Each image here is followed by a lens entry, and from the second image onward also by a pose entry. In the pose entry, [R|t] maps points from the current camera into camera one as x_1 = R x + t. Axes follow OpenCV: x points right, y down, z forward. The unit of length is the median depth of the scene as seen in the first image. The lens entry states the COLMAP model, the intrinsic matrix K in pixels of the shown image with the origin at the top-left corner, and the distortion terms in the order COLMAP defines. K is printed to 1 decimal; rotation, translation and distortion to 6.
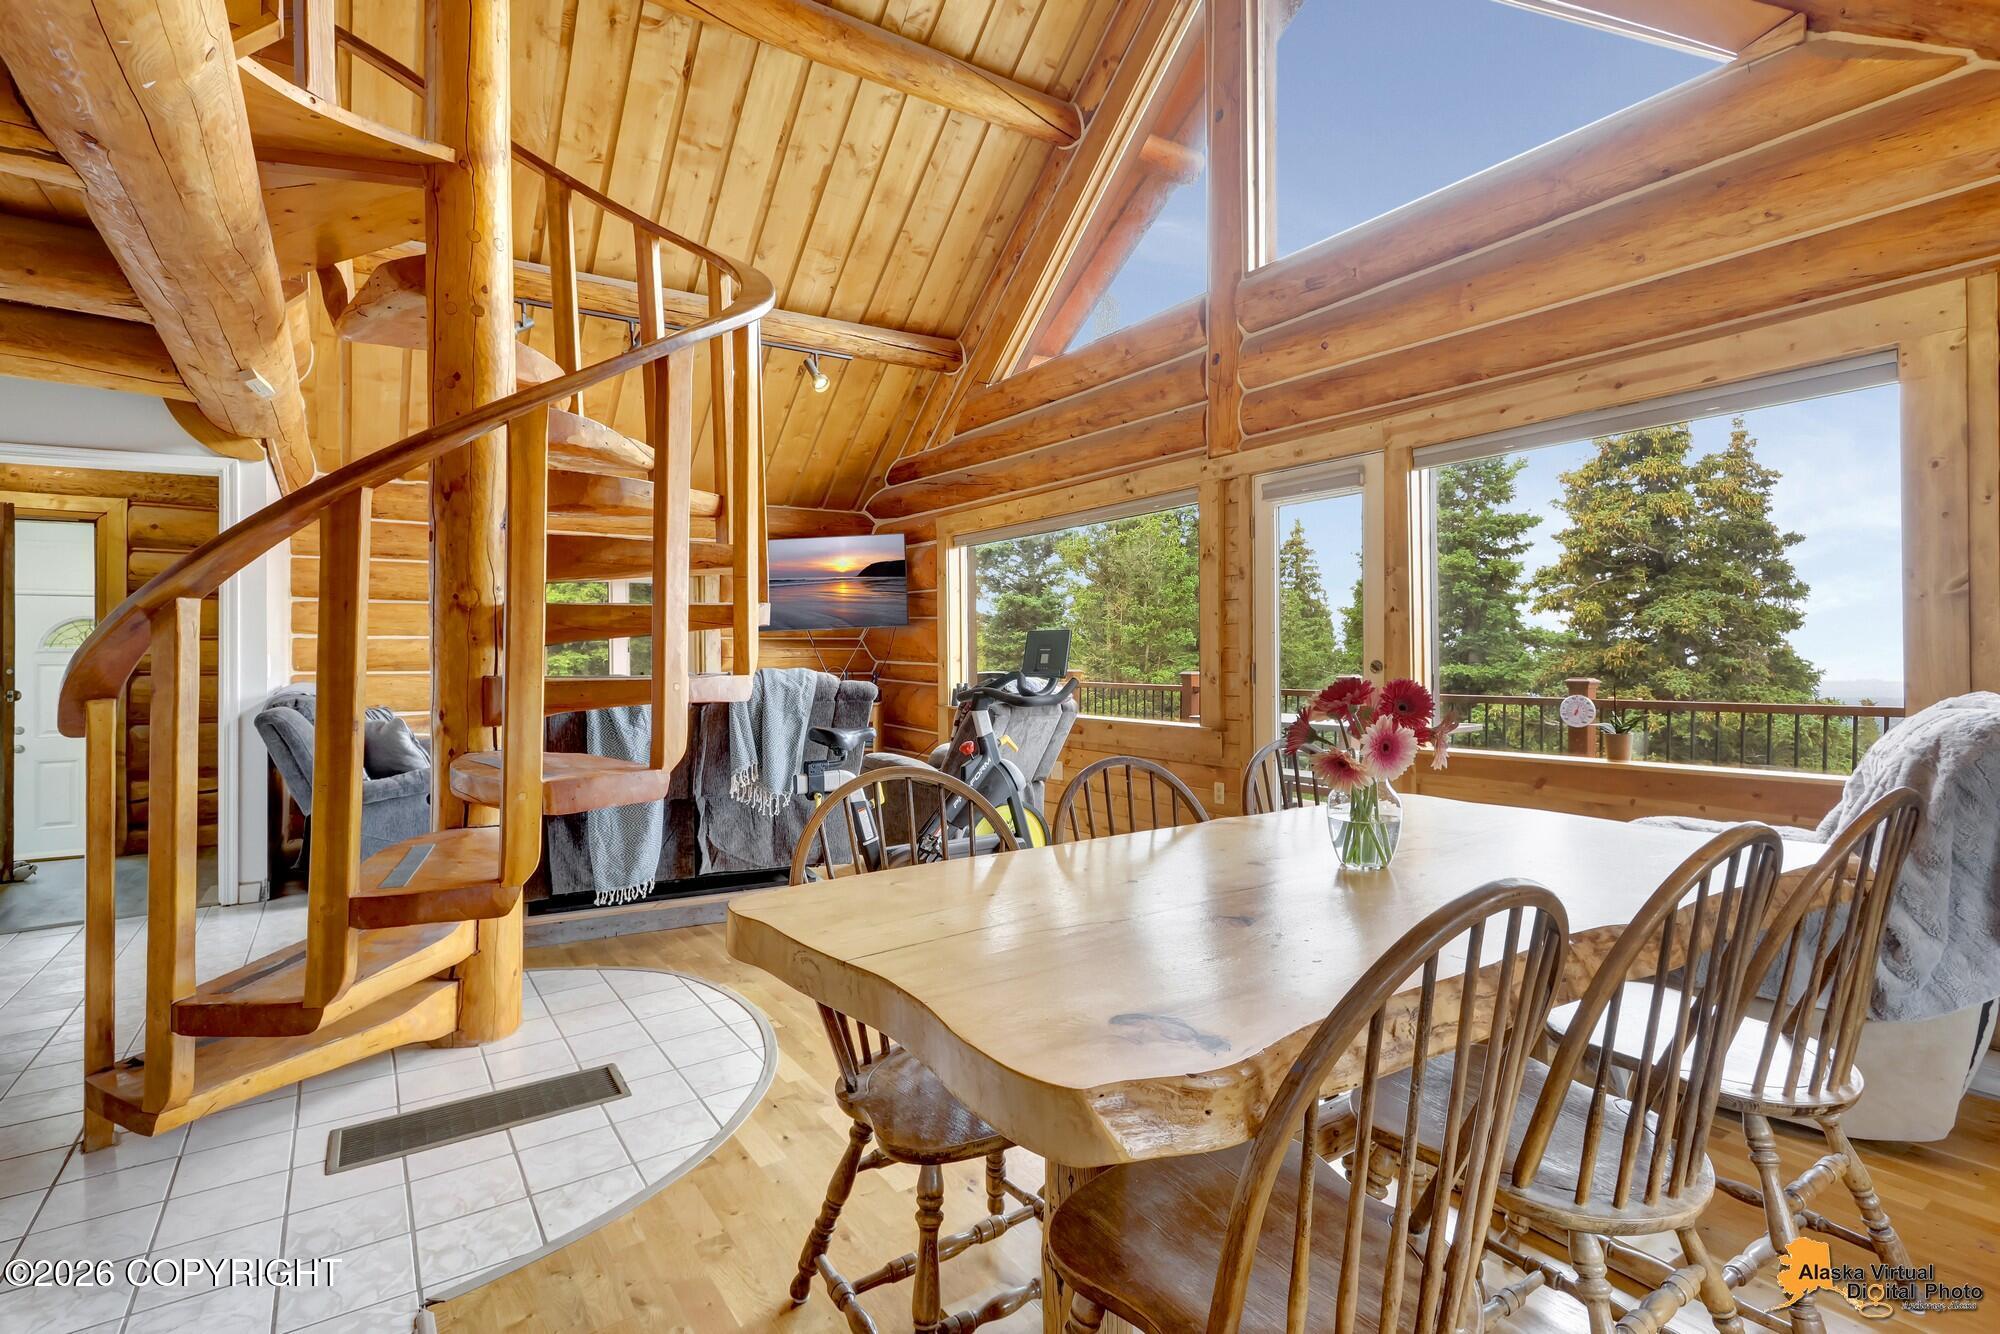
lens RADIAL K [[940.3, 0, 1018.8], [0, 940.3, 659.6], [0, 0, 1]] dist [0.001383, -0.000250]
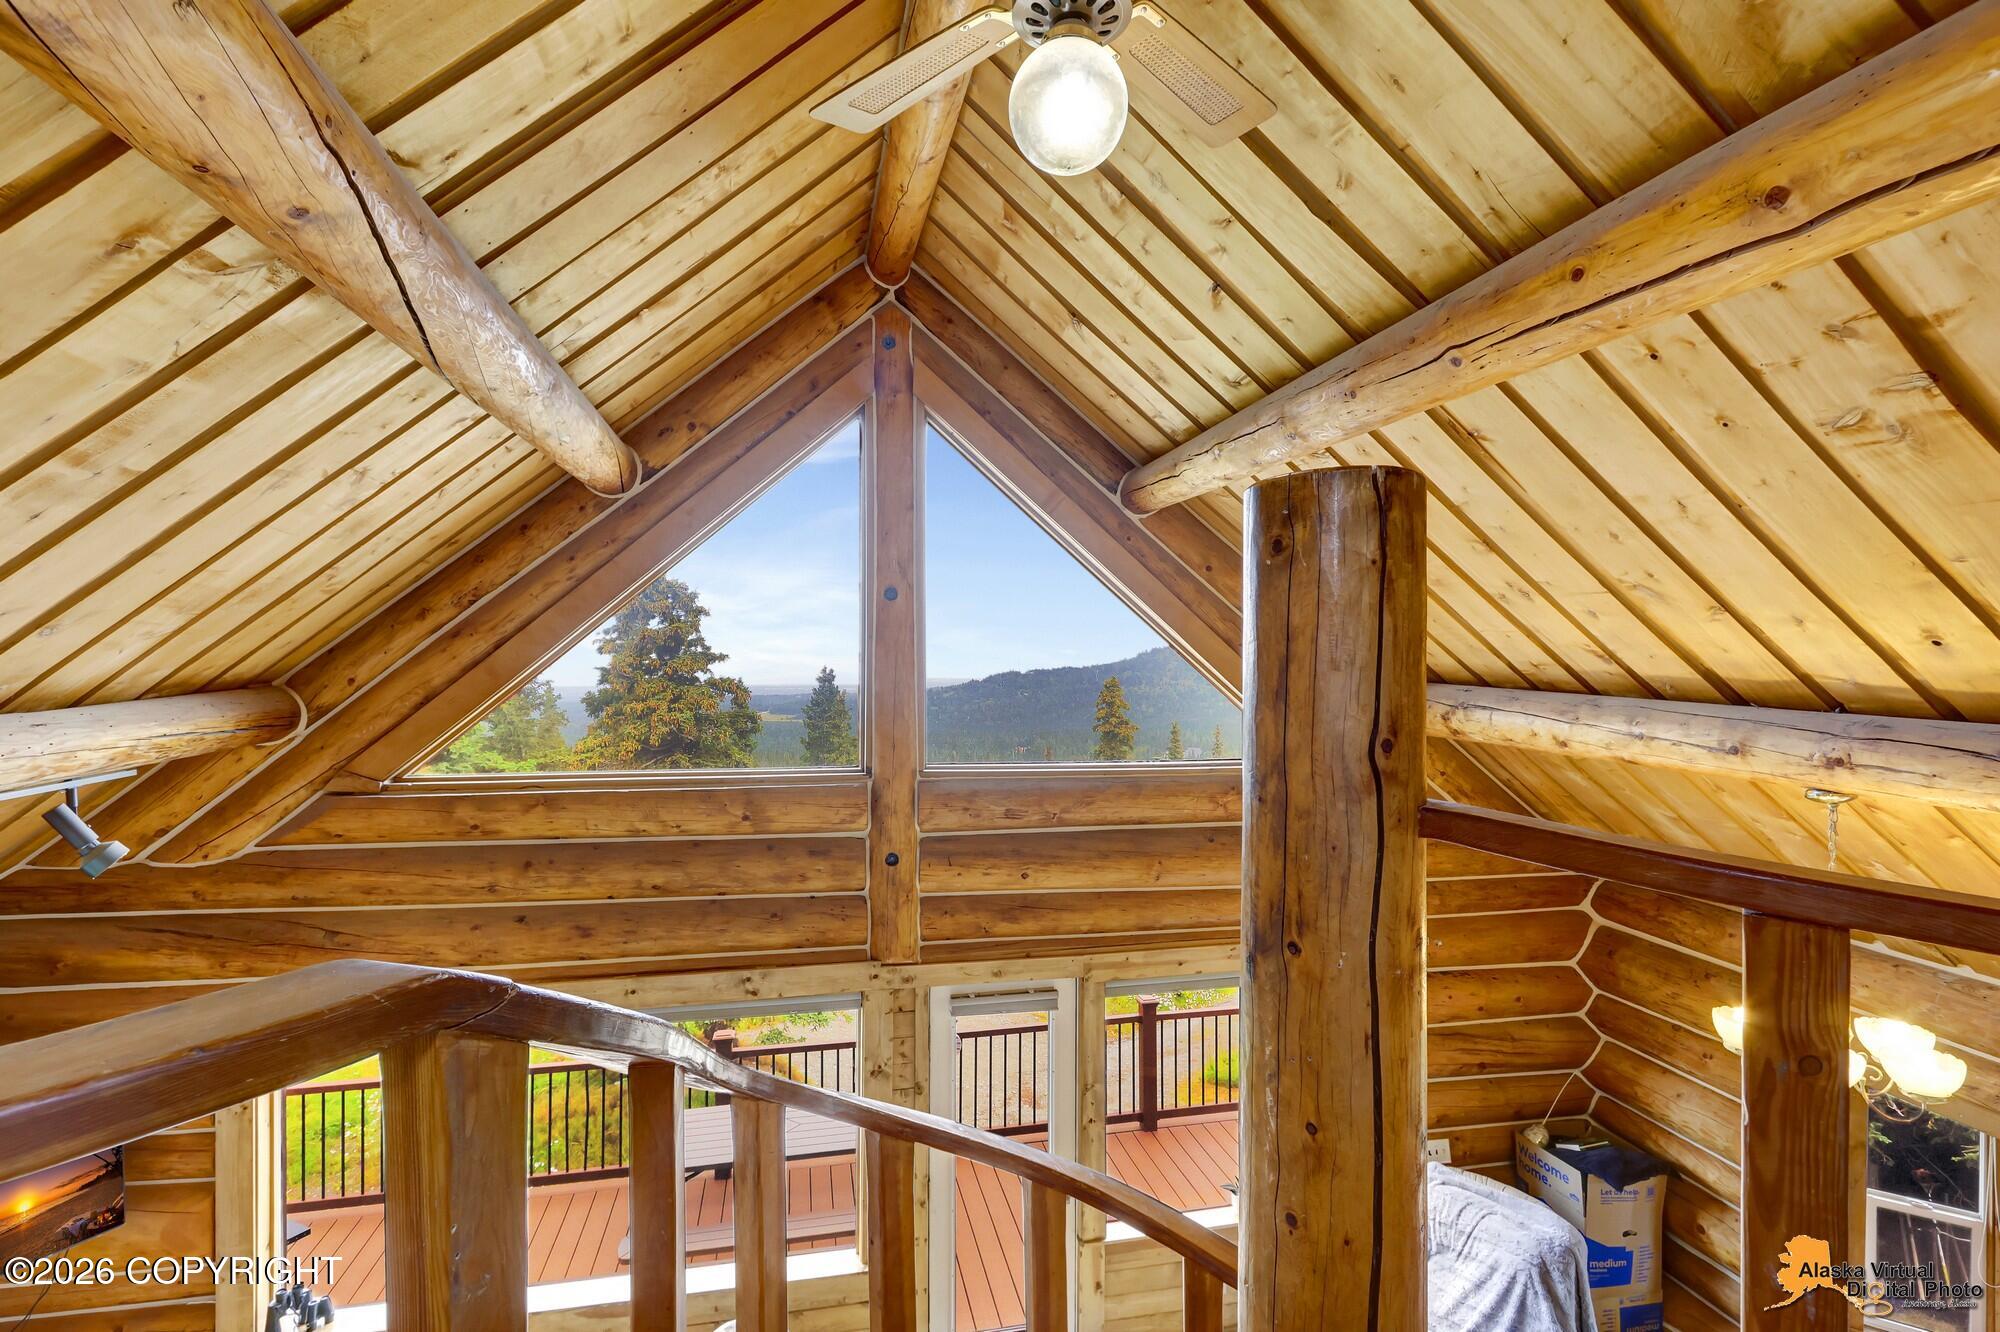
lens RADIAL K [[968.8, 0, 999.7], [0, 968.8, 660.7], [0, 0, 1]] dist [0.010229, -0.001123]
pose [[0.405232, 0.003427, 0.914208, -0.679335], [-0.008012, 0.999968, -0.000197, -0.565163], [-0.914179, -0.007245, 0.405246, 0.567456]]
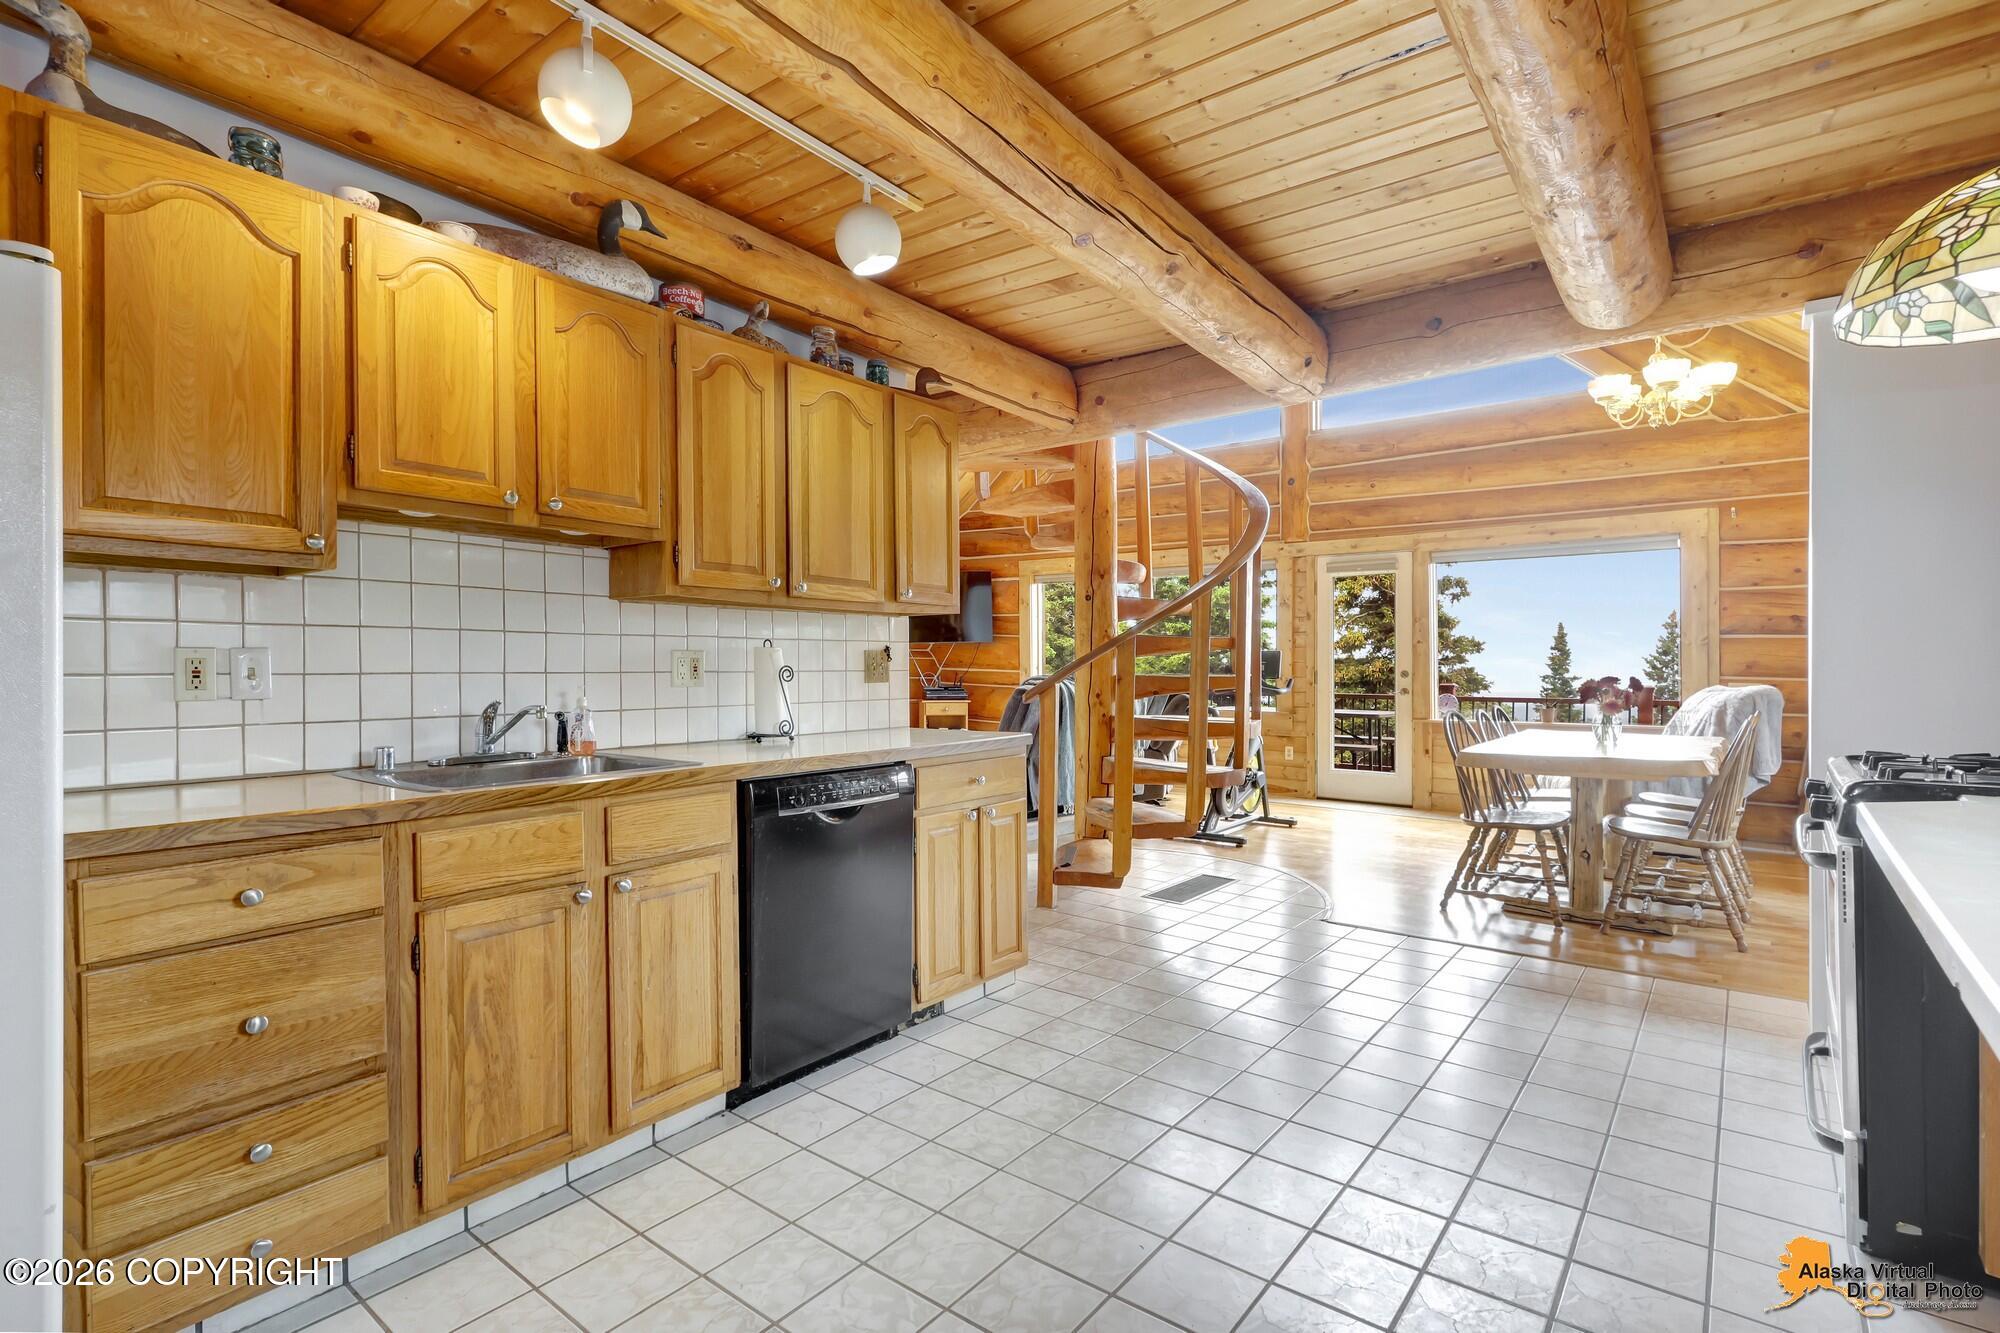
lens RADIAL K [[942.7, 0, 1000.0], [0, 942.7, 666.5], [0, 0, 1]] dist [-0.001868, -0.000975]
pose [[0.959413, 0.010600, 0.281804, -0.781130], [-0.009635, 0.999942, -0.004810, 0.008244], [-0.281839, 0.001900, 0.959460, -0.435113]]
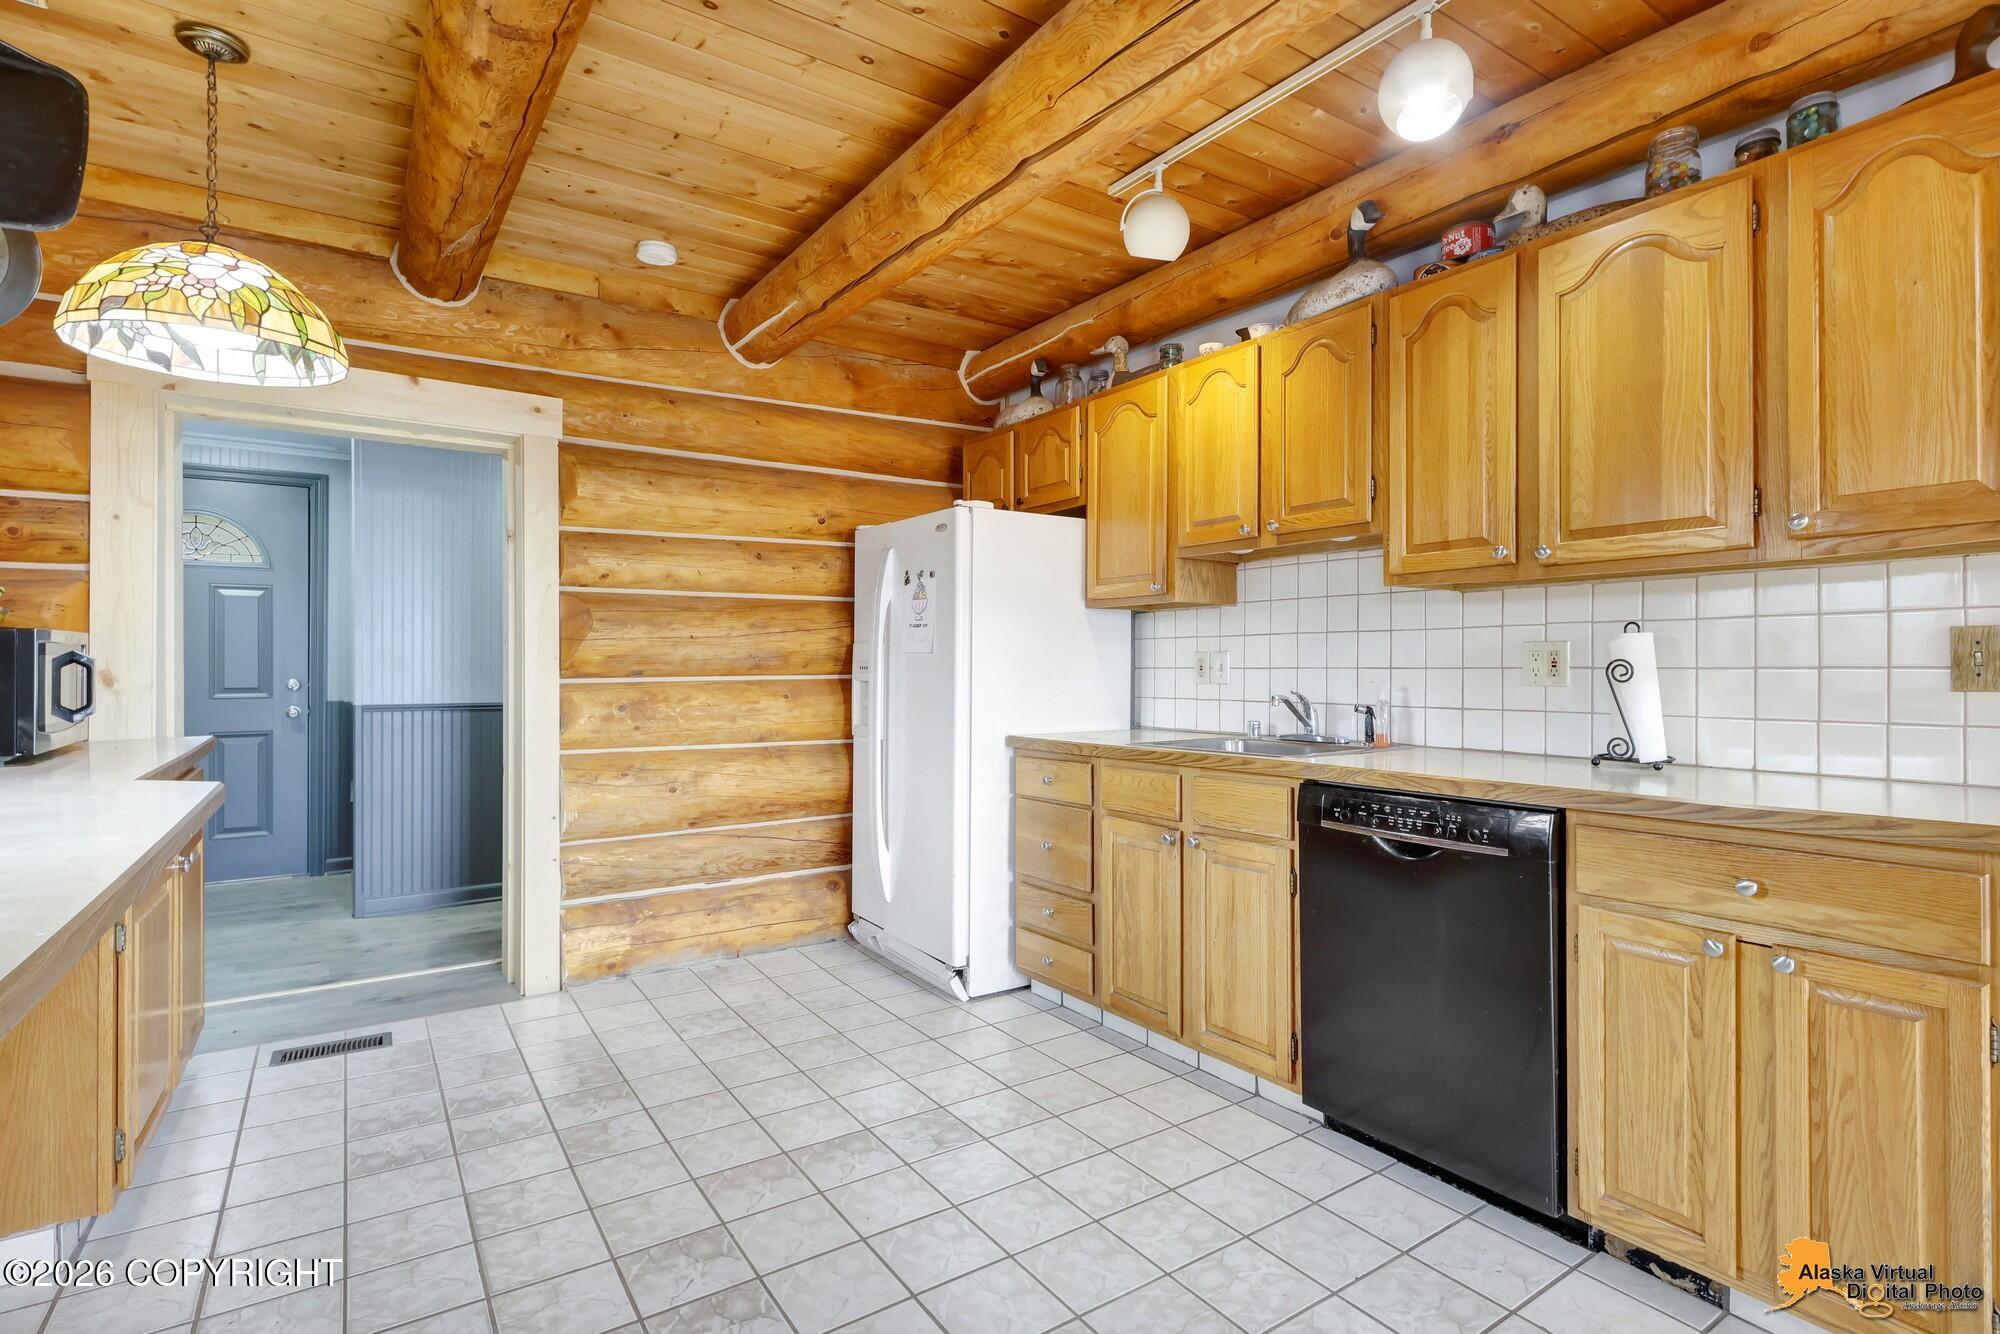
lens RADIAL K [[968.8, 0, 999.7], [0, 968.8, 661.7], [0, 0, 1]] dist [0.010229, -0.001123]
pose [[-0.031255, 0.005428, -0.999497, -0.259493], [0.001773, 0.999984, 0.005375, 0.004078], [0.999510, -0.001604, -0.031265, -0.048686]]
